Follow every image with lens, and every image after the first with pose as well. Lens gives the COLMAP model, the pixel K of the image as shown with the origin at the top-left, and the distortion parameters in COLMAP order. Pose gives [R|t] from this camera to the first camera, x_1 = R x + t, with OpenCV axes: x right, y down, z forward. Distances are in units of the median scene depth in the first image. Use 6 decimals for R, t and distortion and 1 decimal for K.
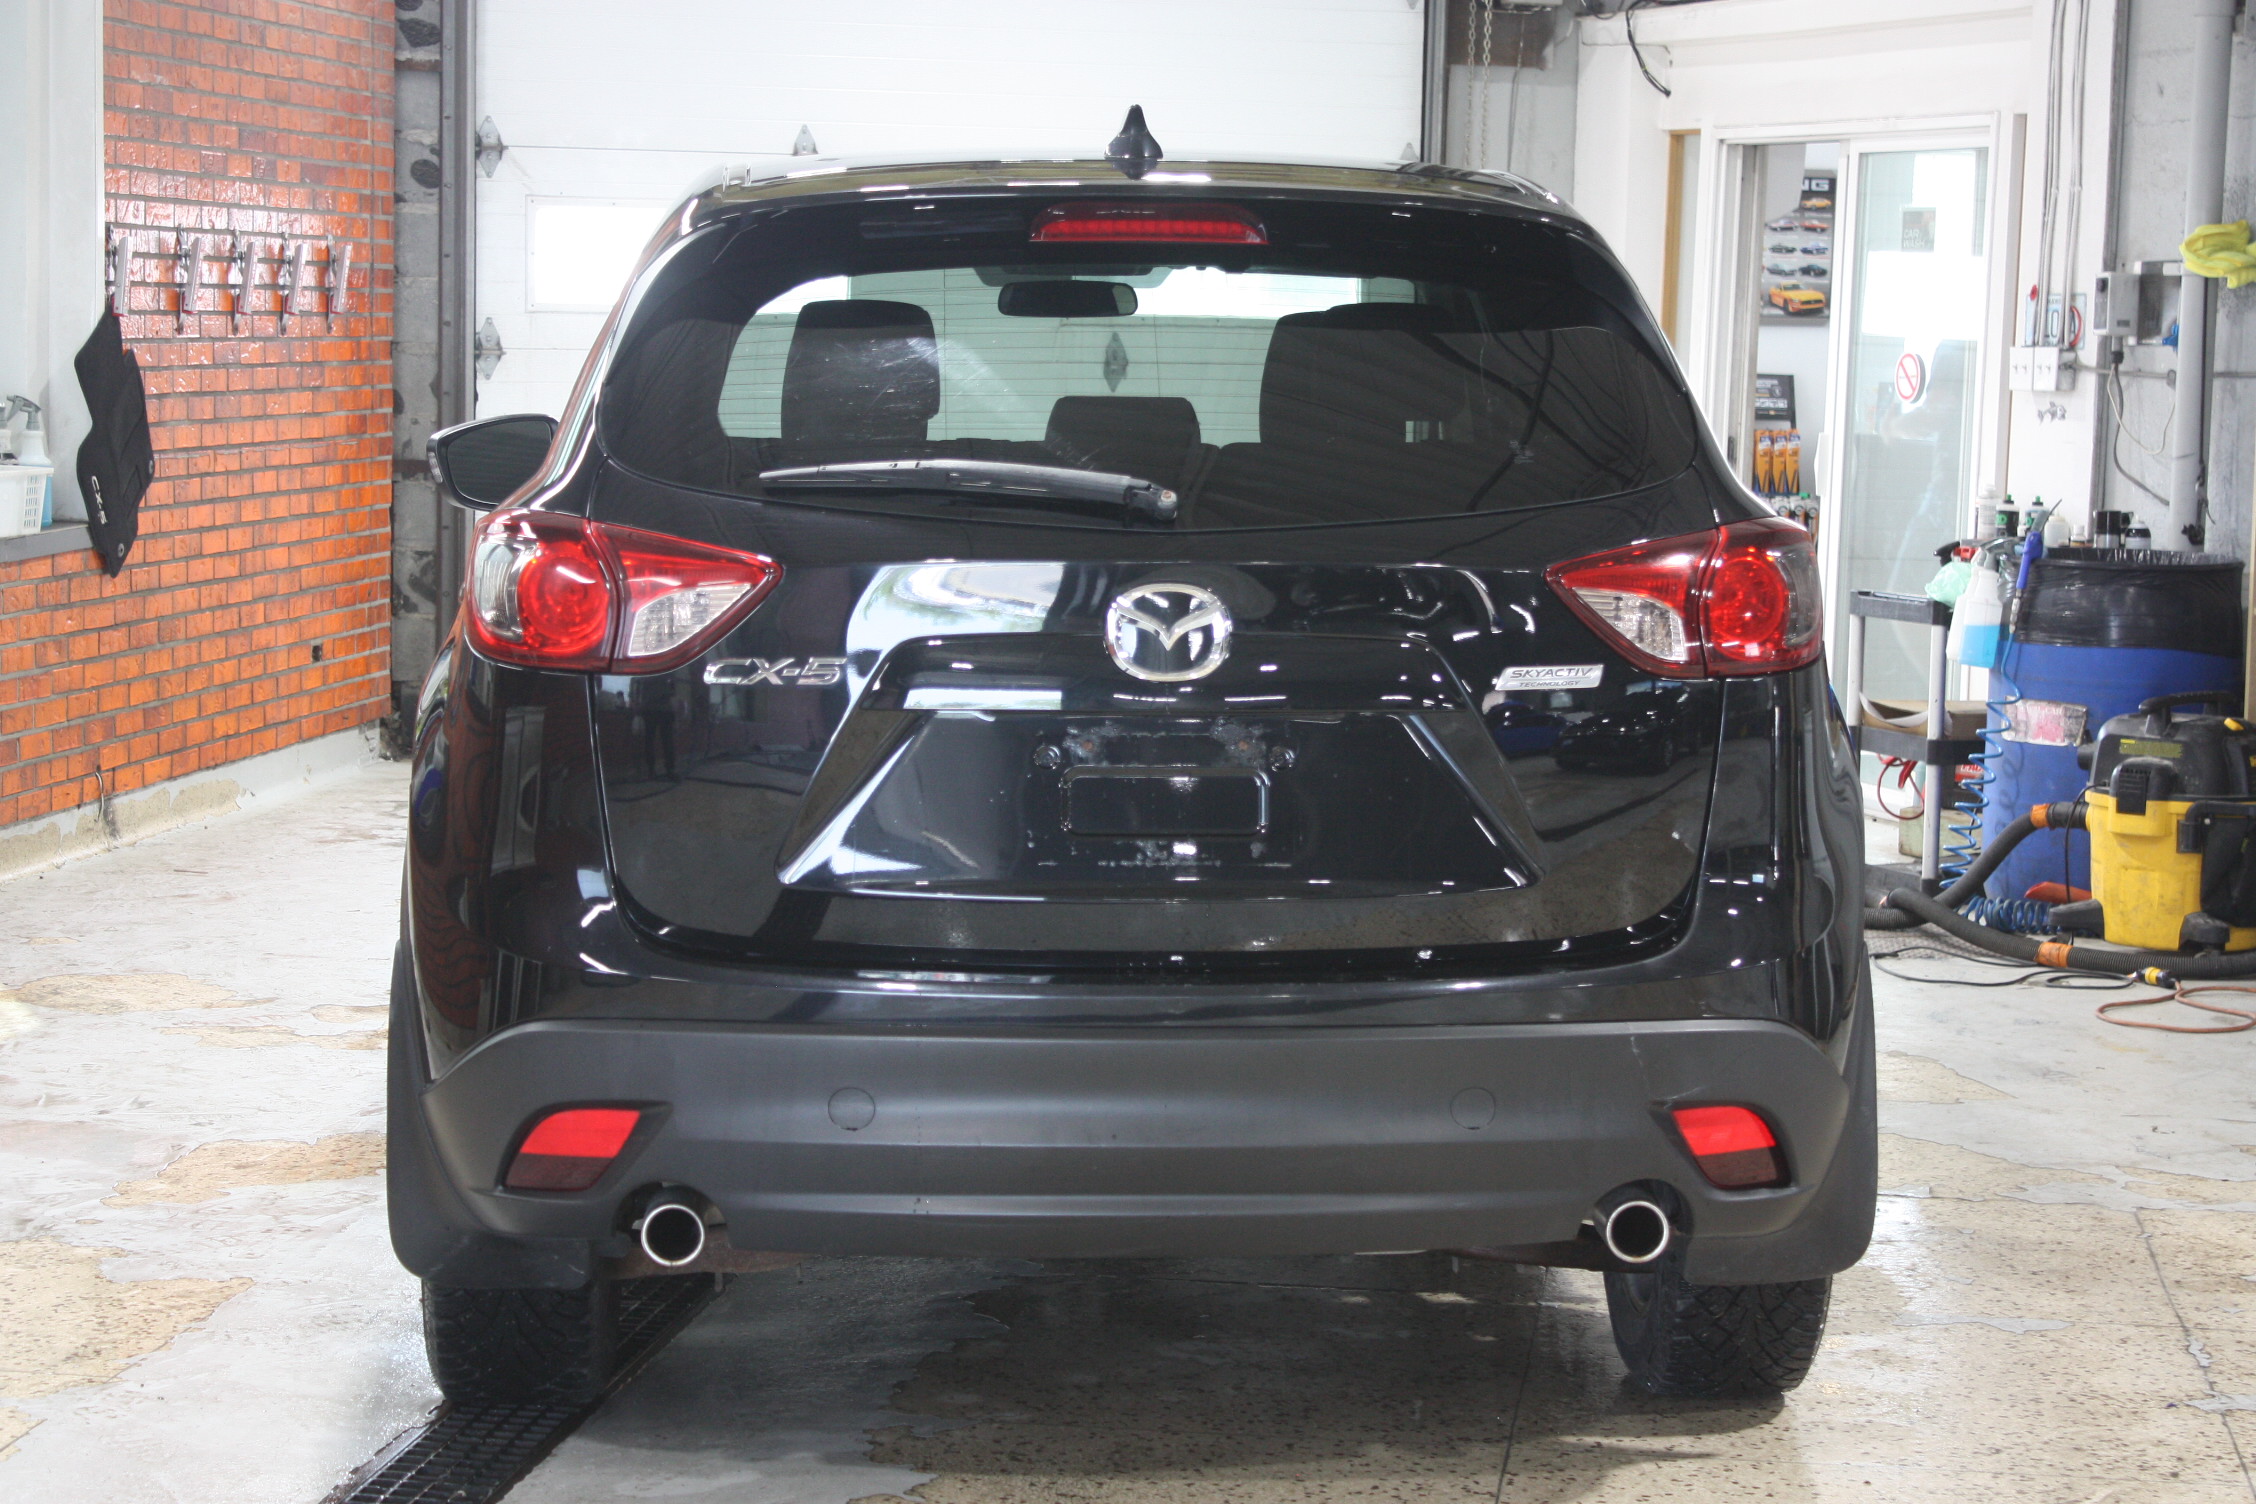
lens RADIAL K [[4900.3, 0, 1128.0], [0, 4900.3, 752.0], [0, 0, 1]] dist [0.057553, 0.421808]
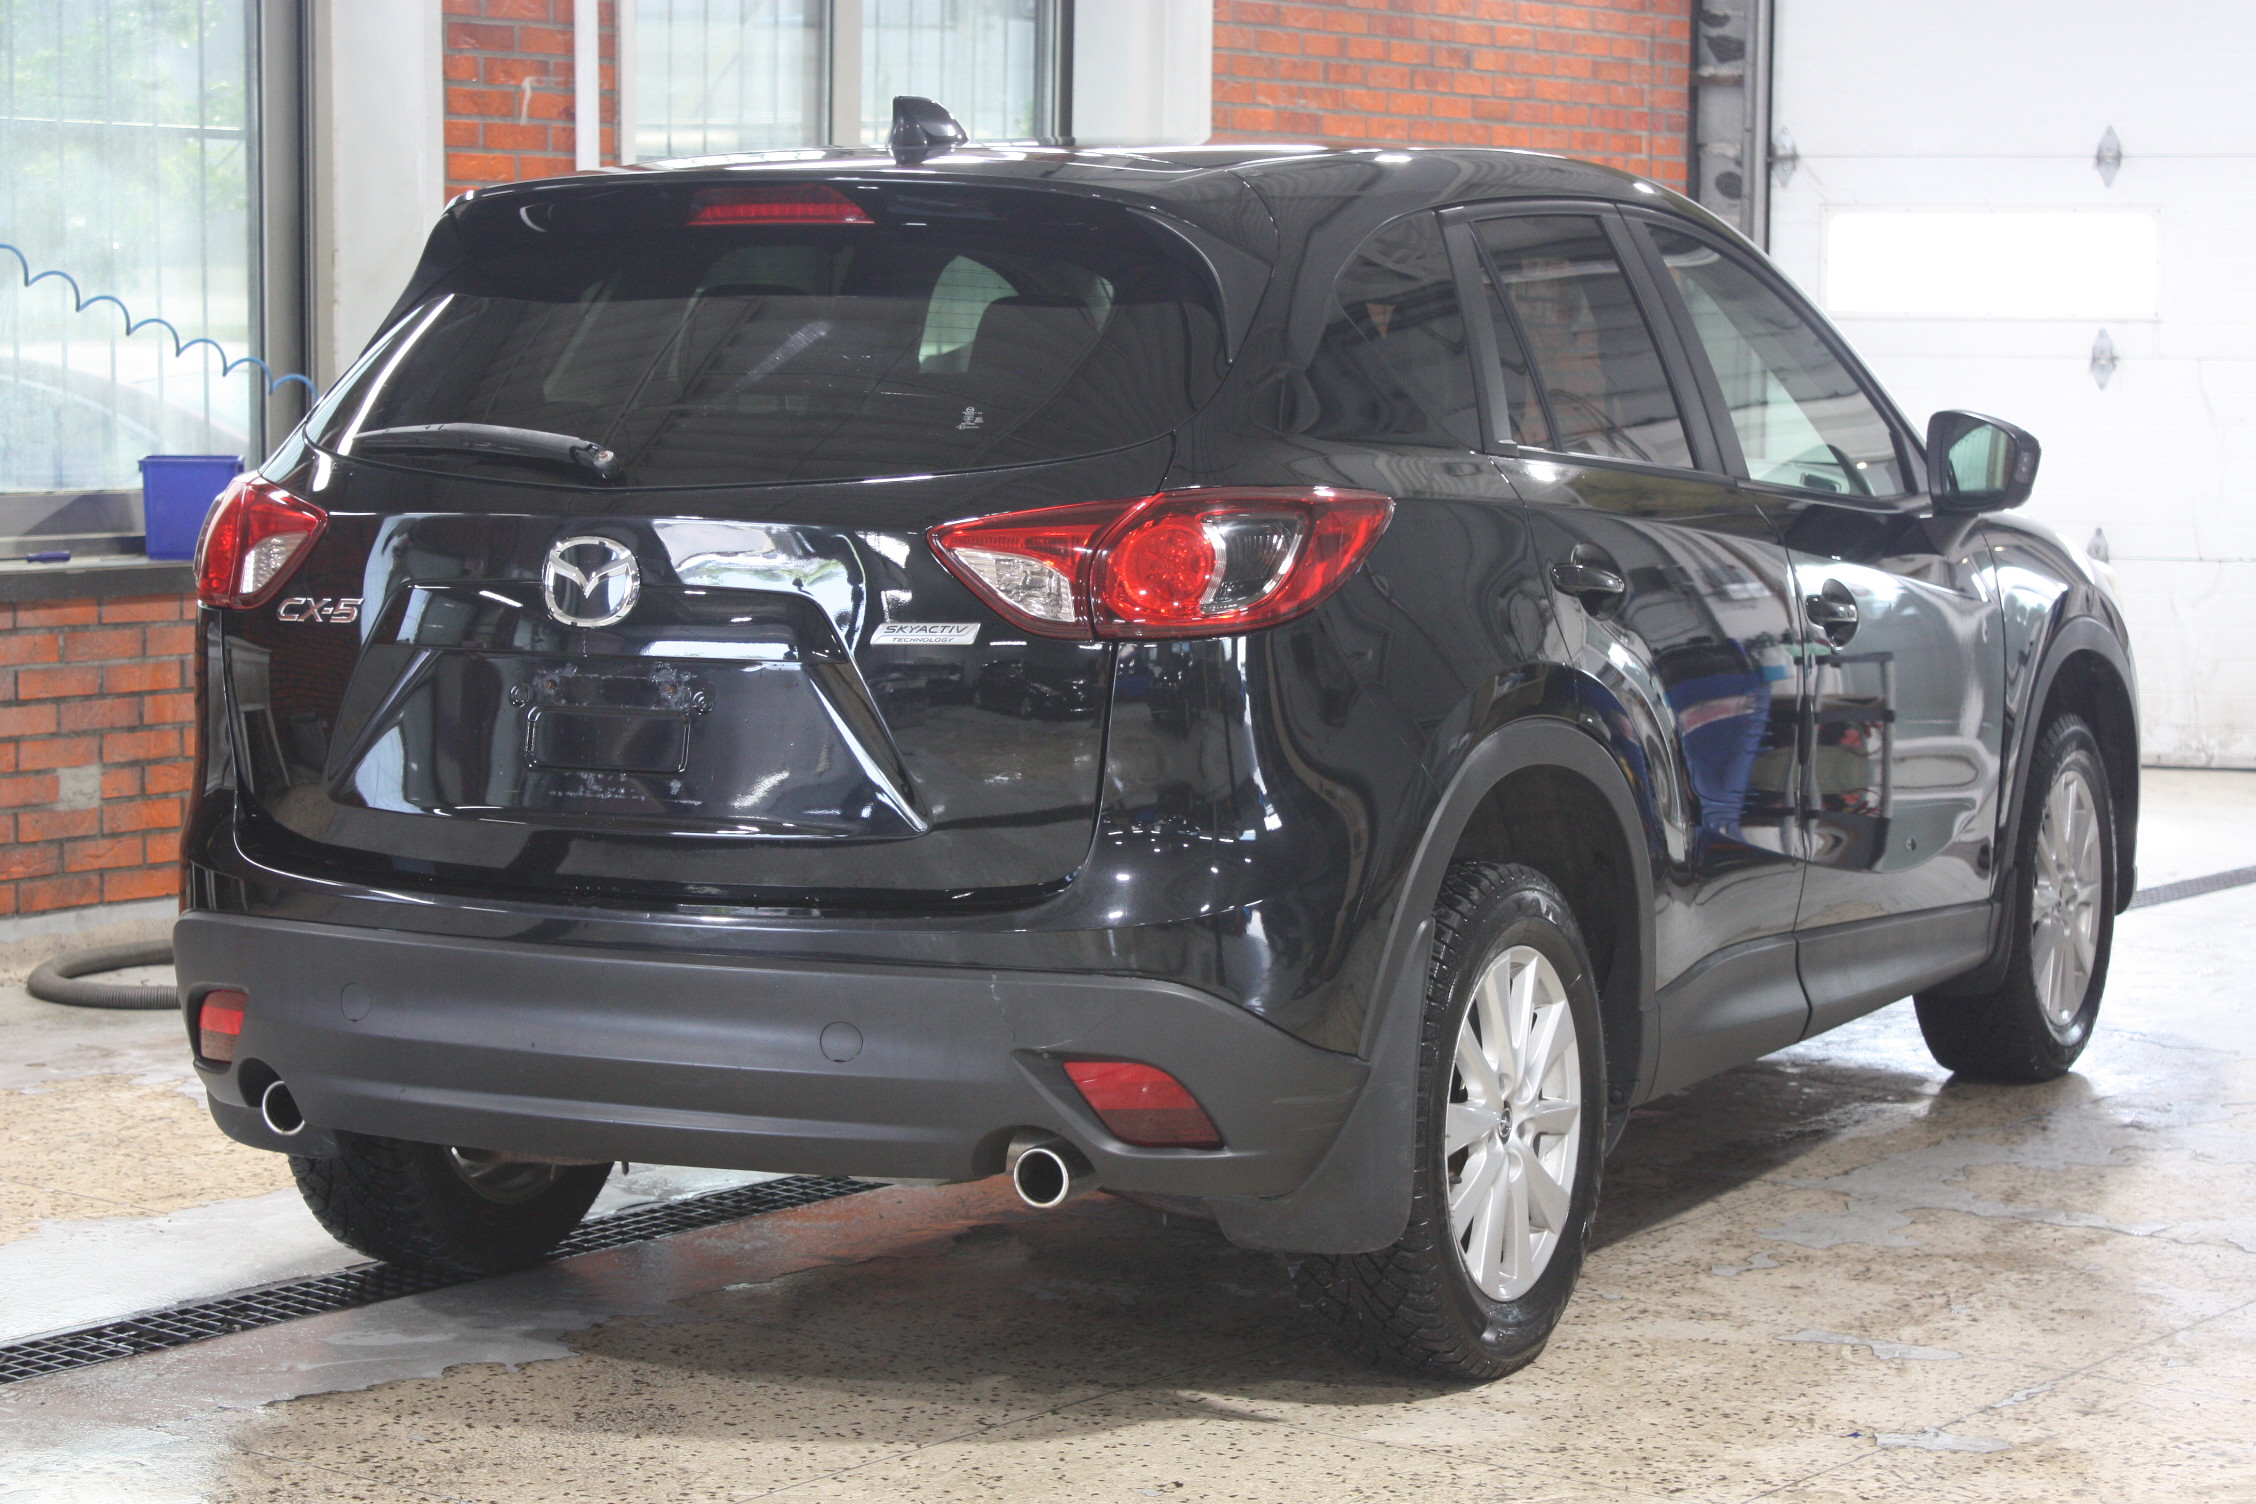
lens RADIAL K [[4900.3, 0, 1128.0], [0, 4900.3, 752.0], [0, 0, 1]] dist [0.057553, 0.421808]
pose [[0.857979, 0.037757, -0.512295, 0.620606], [-0.041367, 0.999135, 0.004356, 0.003290], [0.512016, 0.017454, 0.858799, 0.122757]]
